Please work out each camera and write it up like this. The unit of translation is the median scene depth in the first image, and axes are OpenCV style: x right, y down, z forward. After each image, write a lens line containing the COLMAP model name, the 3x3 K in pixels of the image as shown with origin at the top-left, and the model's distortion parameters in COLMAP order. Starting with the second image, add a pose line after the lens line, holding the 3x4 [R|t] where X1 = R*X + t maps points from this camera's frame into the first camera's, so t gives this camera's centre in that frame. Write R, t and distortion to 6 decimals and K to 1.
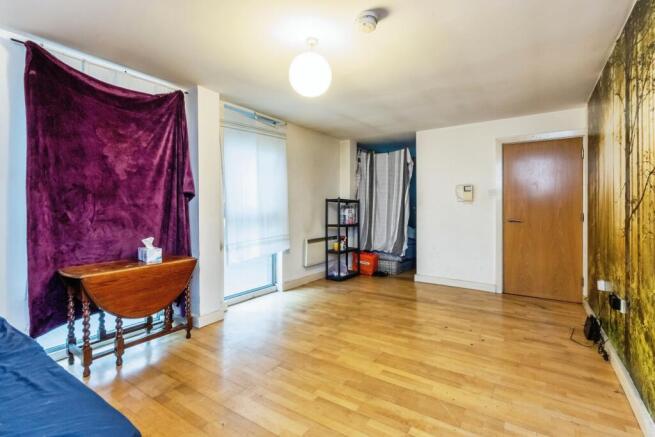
lens RADIAL K [[308.1, 0, 326.5], [0, 308.1, 217.1], [0, 0, 1]] dist [0.000199, -0.000060]
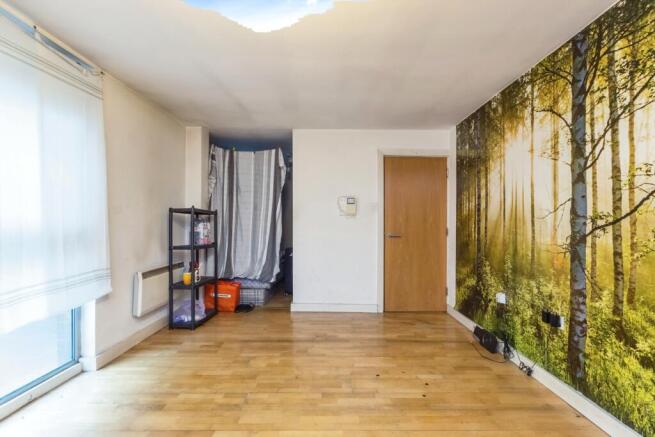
lens RADIAL K [[311.5, 0, 327.3], [0, 311.5, 228.1], [0, 0, 1]] dist [0.001619, 0.000320]
pose [[0.827560, -0.004051, 0.561363, -0.098015], [0.010293, 0.999915, -0.007959, -0.006645], [-0.561284, 0.012364, 0.827531, 0.255586]]
